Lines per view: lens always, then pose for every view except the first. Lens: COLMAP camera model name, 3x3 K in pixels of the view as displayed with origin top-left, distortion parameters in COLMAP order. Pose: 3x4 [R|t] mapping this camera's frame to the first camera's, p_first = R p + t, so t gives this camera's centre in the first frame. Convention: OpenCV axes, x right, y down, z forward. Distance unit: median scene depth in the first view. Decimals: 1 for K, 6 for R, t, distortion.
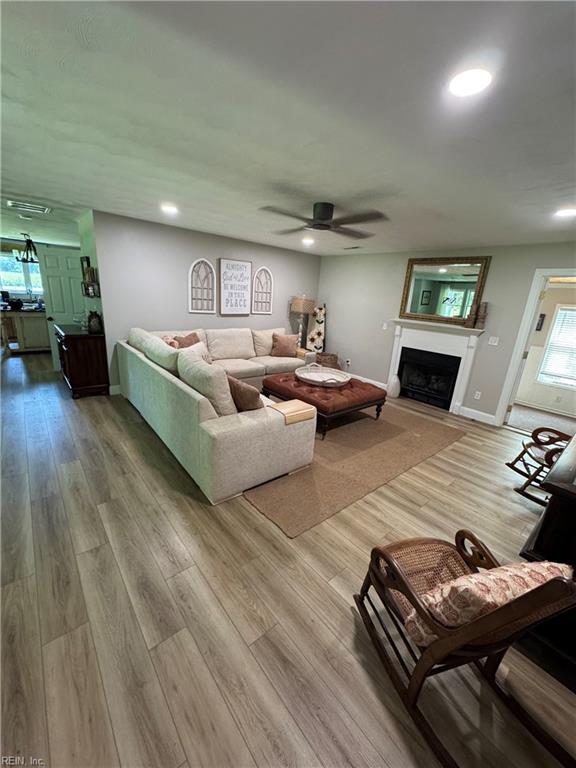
lens RADIAL K [[305.5, 0, 288.7], [0, 305.5, 384.8], [0, 0, 1]] dist [-0.006926, 0.001495]
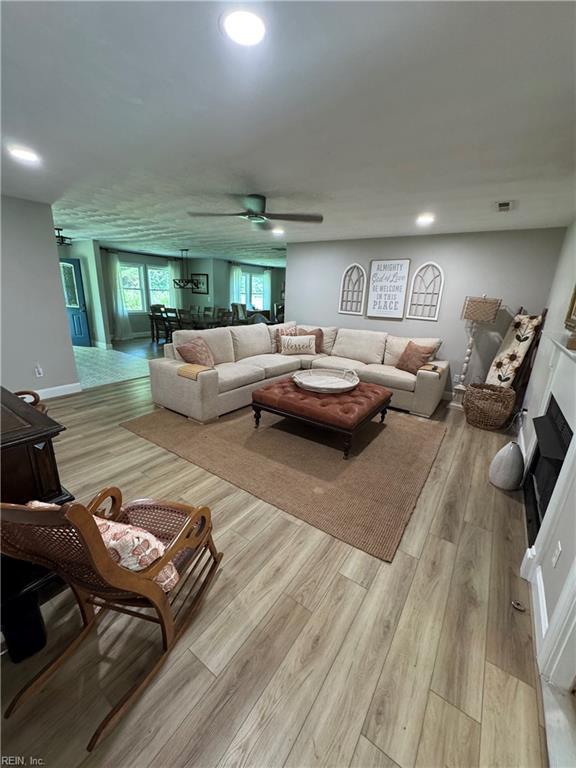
lens RADIAL K [[305.5, 0, 289.2], [0, 305.5, 385.8], [0, 0, 1]] dist [-0.006926, 0.001495]
pose [[0.255322, 0.226524, -0.939946, 0.735761], [-0.293004, 0.944579, 0.148050, -0.092289], [0.921390, 0.237608, 0.307544, 0.531173]]
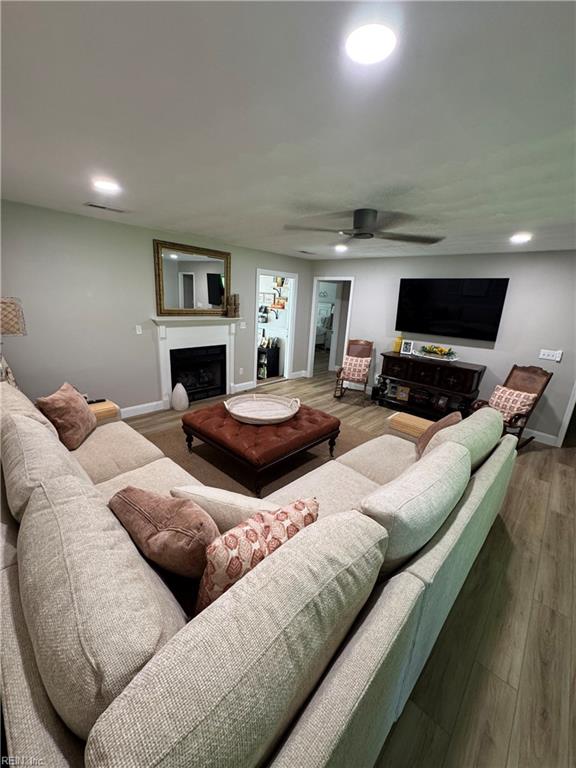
lens RADIAL K [[305.5, 0, 289.6], [0, 305.5, 382.6], [0, 0, 1]] dist [-0.006926, 0.001495]
pose [[-0.114747, -0.346399, 0.931043, -0.487099], [0.213101, 0.906832, 0.363654, -0.289952], [-0.970269, 0.240134, -0.030238, 0.772302]]
